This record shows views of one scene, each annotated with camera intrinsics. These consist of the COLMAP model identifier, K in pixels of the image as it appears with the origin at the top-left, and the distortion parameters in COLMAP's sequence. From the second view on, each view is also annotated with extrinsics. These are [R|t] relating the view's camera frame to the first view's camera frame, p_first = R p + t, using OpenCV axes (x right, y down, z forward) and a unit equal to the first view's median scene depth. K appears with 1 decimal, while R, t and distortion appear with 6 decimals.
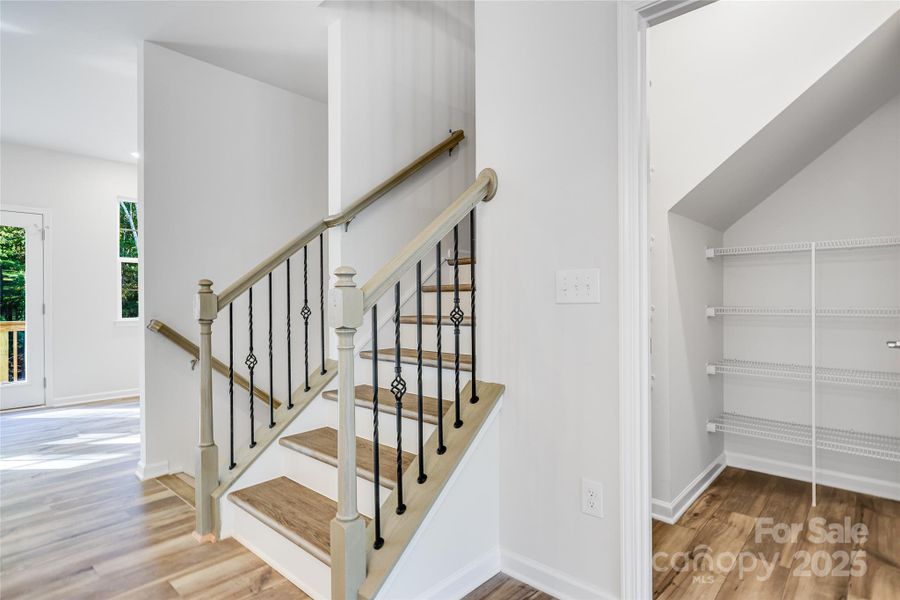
lens RADIAL K [[476.9, 0, 450.0], [0, 476.9, 300.0], [0, 0, 1]] dist [0.000970, 0.000428]
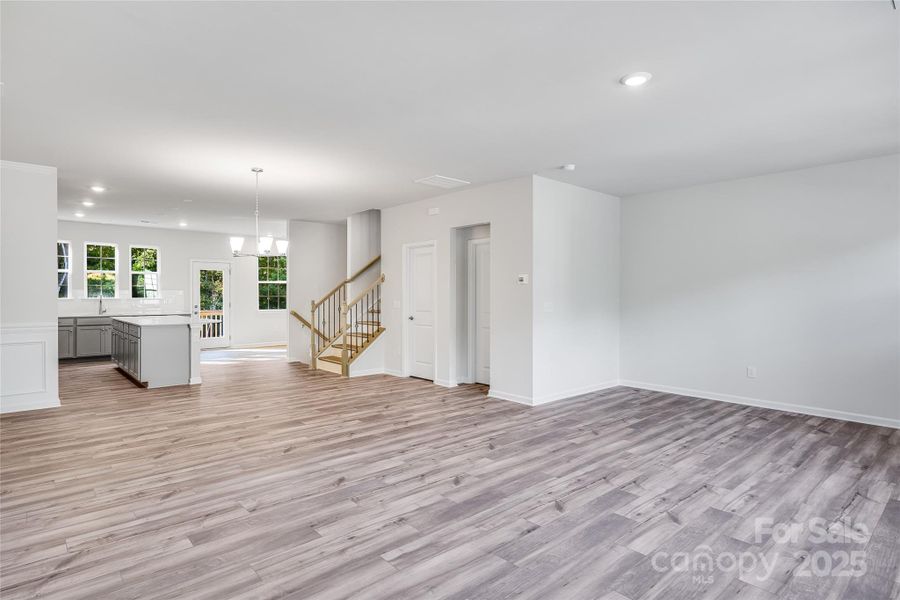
lens RADIAL K [[476.9, 0, 450.0], [0, 476.9, 300.0], [0, 0, 1]] dist [0.000970, 0.000428]
pose [[0.995045, 0.012752, -0.098606, 0.786952], [-0.011593, 0.999857, 0.012318, -0.087819], [0.098749, -0.011113, 0.995050, -2.219327]]
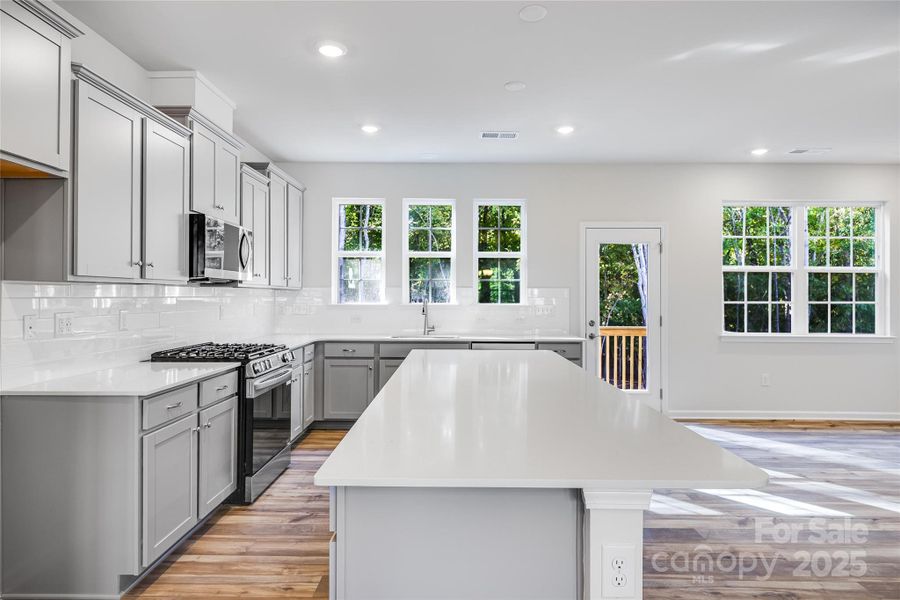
lens RADIAL K [[527.7, 0, 452.6], [0, 527.7, 289.9], [0, 0, 1]] dist [-0.003778, -0.000429]
pose [[0.678079, -0.004728, -0.734974, -0.638069], [-0.010269, 0.999821, -0.015906, -0.048871], [0.734917, 0.018333, 0.677909, -0.164529]]
